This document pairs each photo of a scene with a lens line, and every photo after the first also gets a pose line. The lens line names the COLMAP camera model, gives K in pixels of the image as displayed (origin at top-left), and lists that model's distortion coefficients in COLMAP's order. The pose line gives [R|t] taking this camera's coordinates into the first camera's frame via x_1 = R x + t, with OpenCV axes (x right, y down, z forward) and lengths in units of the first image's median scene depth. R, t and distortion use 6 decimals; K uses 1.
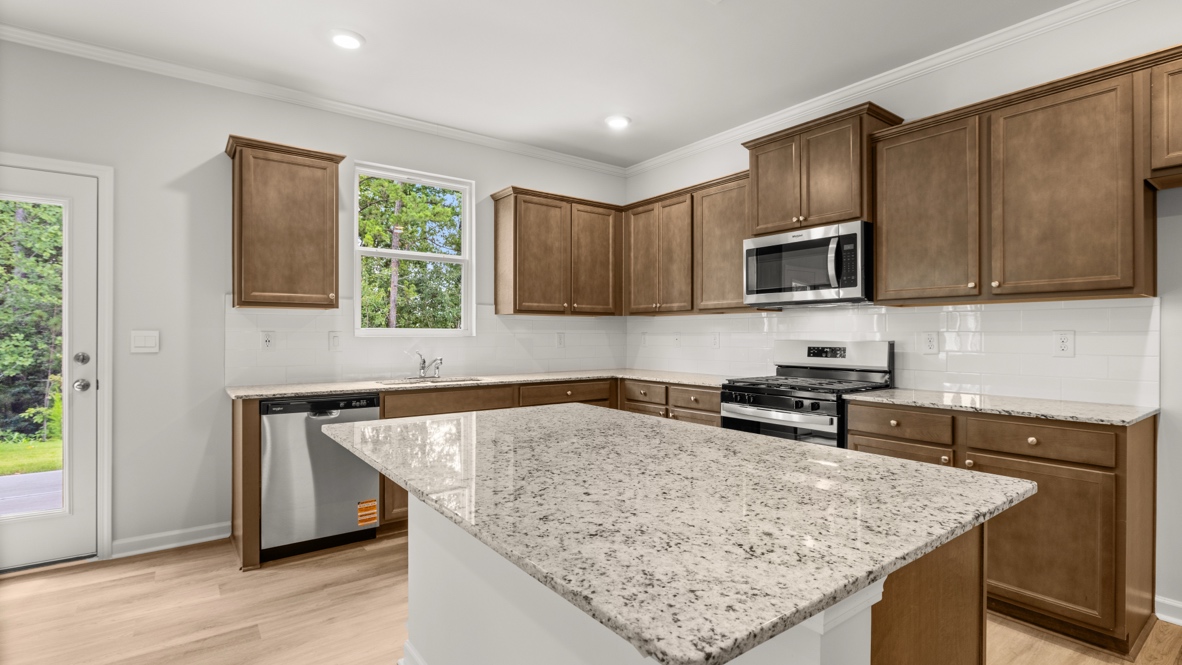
lens RADIAL K [[555.5, 0, 587.2], [0, 555.5, 328.6], [0, 0, 1]] dist [-0.000557, -0.000060]
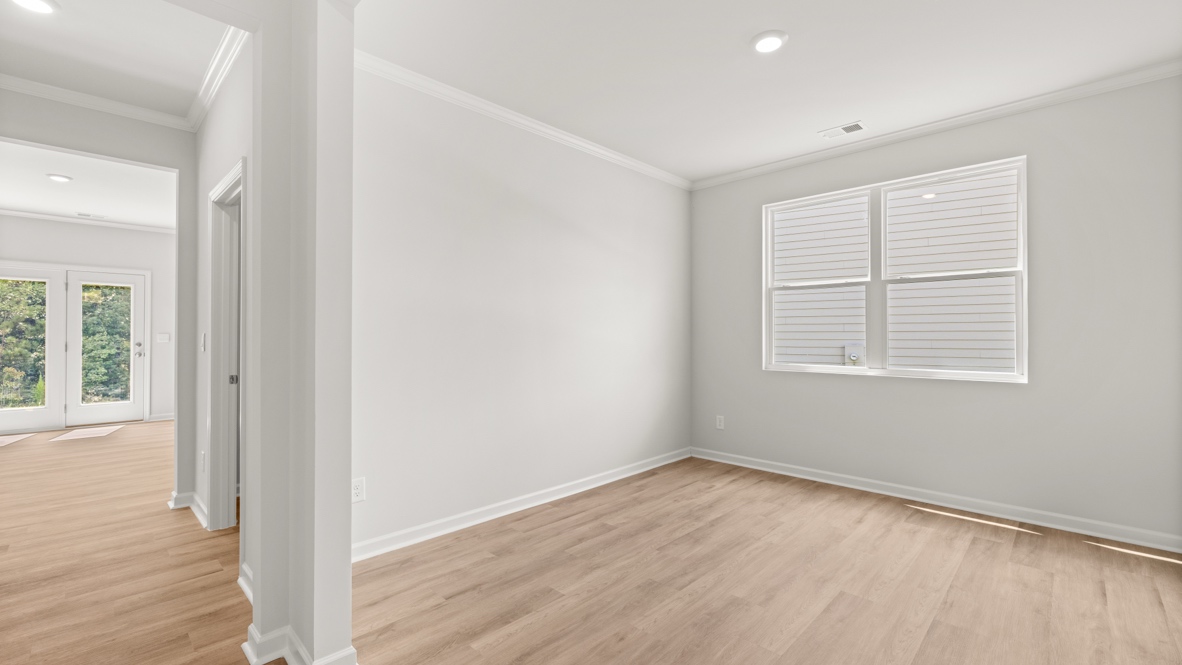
lens RADIAL K [[493.2, 0, 591.0], [0, 493.2, 332.5], [0, 0, 1]] dist [-0.001833, -0.000360]
pose [[0.987184, 0.002698, 0.159561, 0.798278], [-0.003237, 0.999990, 0.003123, -0.016446], [-0.159551, -0.003600, 0.987183, -1.575380]]
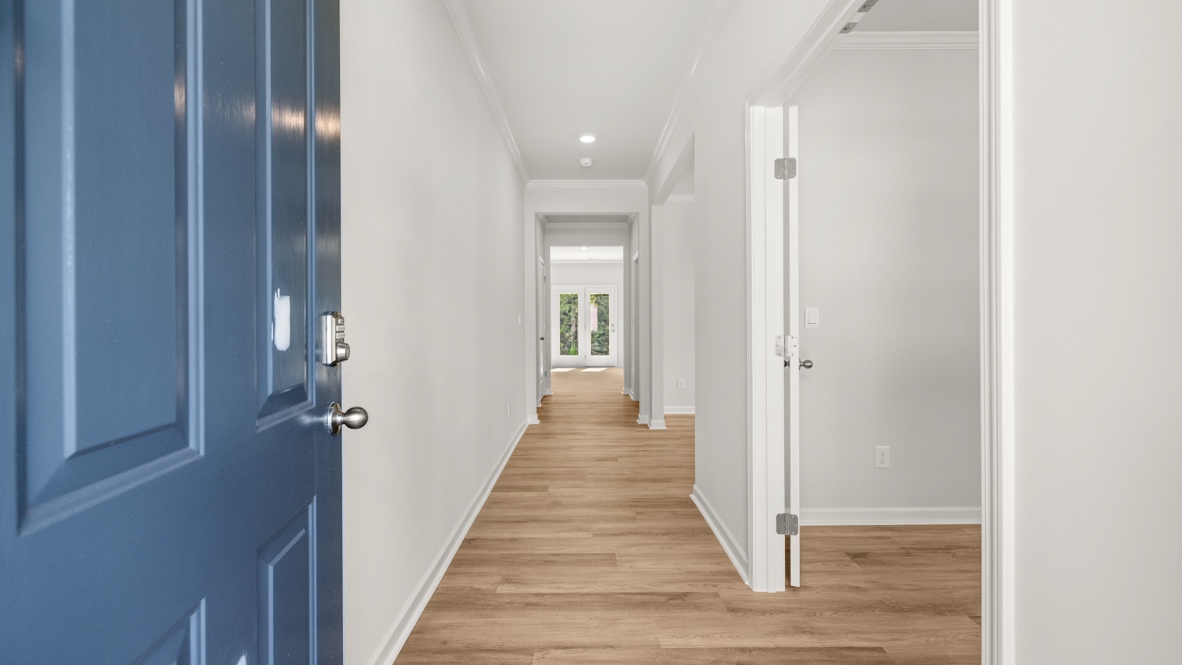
lens RADIAL K [[555.5, 0, 587.2], [0, 555.5, 328.6], [0, 0, 1]] dist [-0.000557, -0.000060]
pose [[0.806062, -0.002757, -0.591825, 1.678484], [0.014361, 0.999786, 0.014902, 0.003703], [0.591657, -0.020511, 0.805929, -2.868577]]
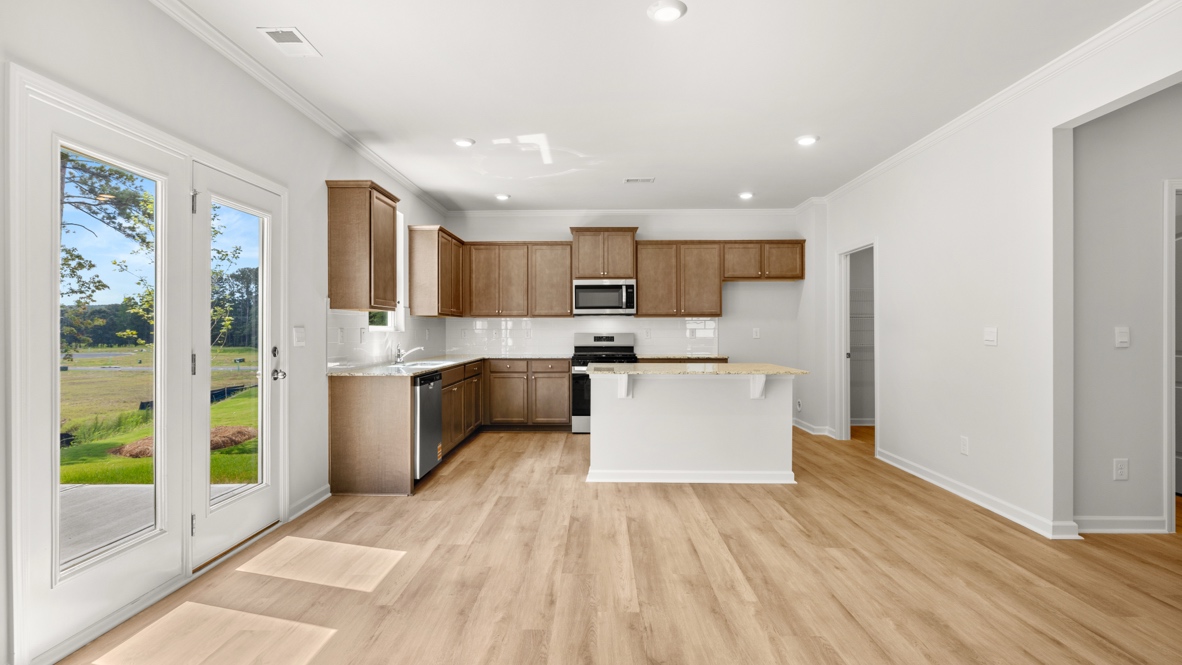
lens RADIAL K [[555.5, 0, 587.2], [0, 555.5, 328.6], [0, 0, 1]] dist [-0.000557, -0.000060]
pose [[0.612681, 0.000844, 0.790330, -1.367770], [-0.007974, 0.999955, 0.005114, -0.005451], [-0.790290, -0.009435, 0.612661, -0.216694]]
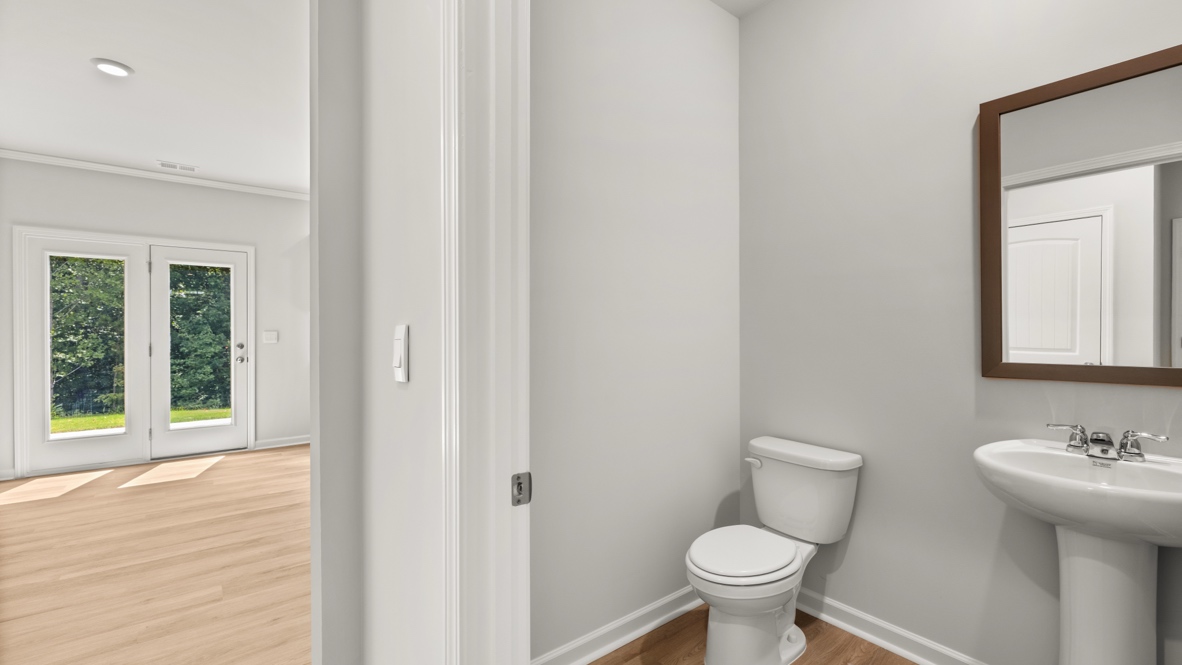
lens RADIAL K [[495.6, 0, 591.0], [0, 495.6, 332.5], [0, 0, 1]] dist [0.002130, 0.000375]
pose [[0.999612, -0.001607, 0.027816, 0.256656], [0.001310, 0.999942, 0.010706, -0.009964], [-0.027831, -0.010666, 0.999556, -0.736682]]
